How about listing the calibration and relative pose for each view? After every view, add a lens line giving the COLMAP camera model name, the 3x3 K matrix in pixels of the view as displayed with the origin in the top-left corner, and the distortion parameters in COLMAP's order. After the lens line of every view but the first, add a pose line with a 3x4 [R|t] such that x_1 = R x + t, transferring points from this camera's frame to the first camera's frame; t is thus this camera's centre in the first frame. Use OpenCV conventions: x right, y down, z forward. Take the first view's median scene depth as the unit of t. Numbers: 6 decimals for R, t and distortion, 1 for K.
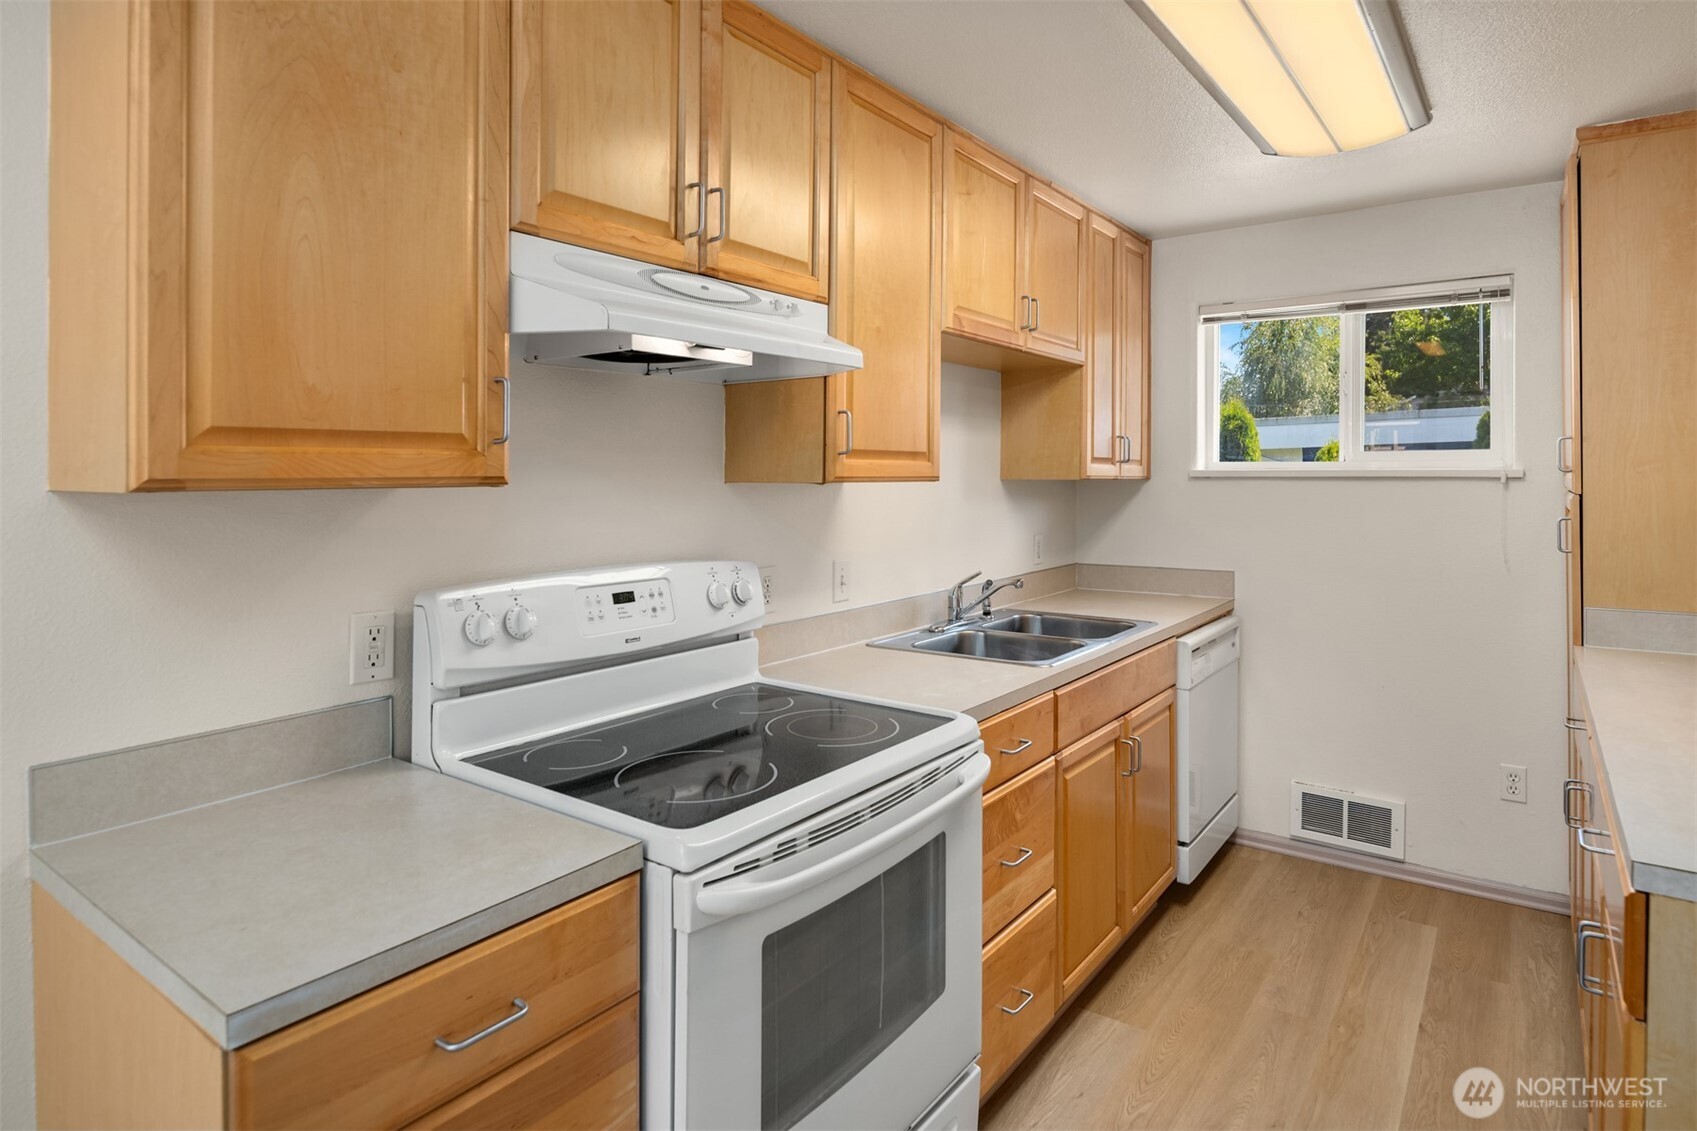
lens RADIAL K [[922.5, 0, 857.9], [0, 922.5, 477.7], [0, 0, 1]] dist [0.002732, -0.008474]
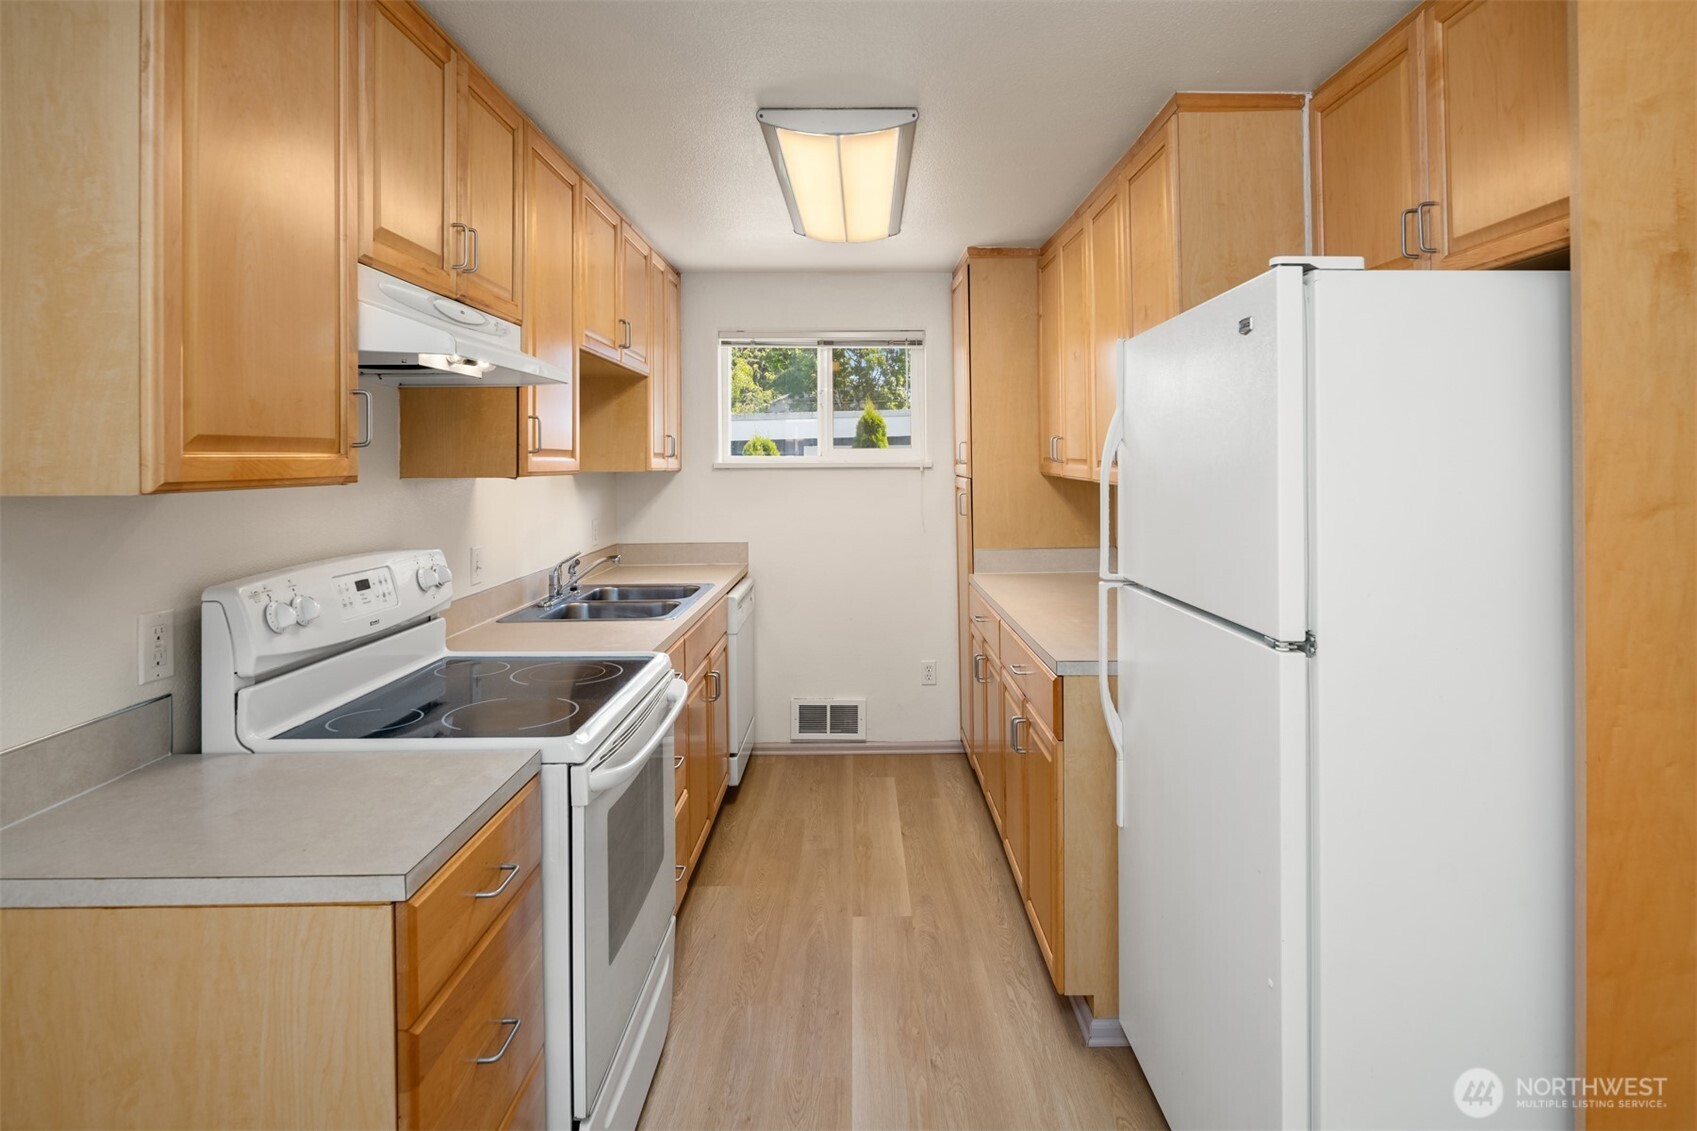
lens RADIAL K [[922.5, 0, 859.7], [0, 922.5, 457.9], [0, 0, 1]] dist [0.002732, -0.008474]
pose [[0.805912, -0.000425, 0.592035, -0.318525], [0.006254, 0.999950, -0.007796, -0.006072], [-0.592002, 0.009986, 0.805874, -0.170549]]
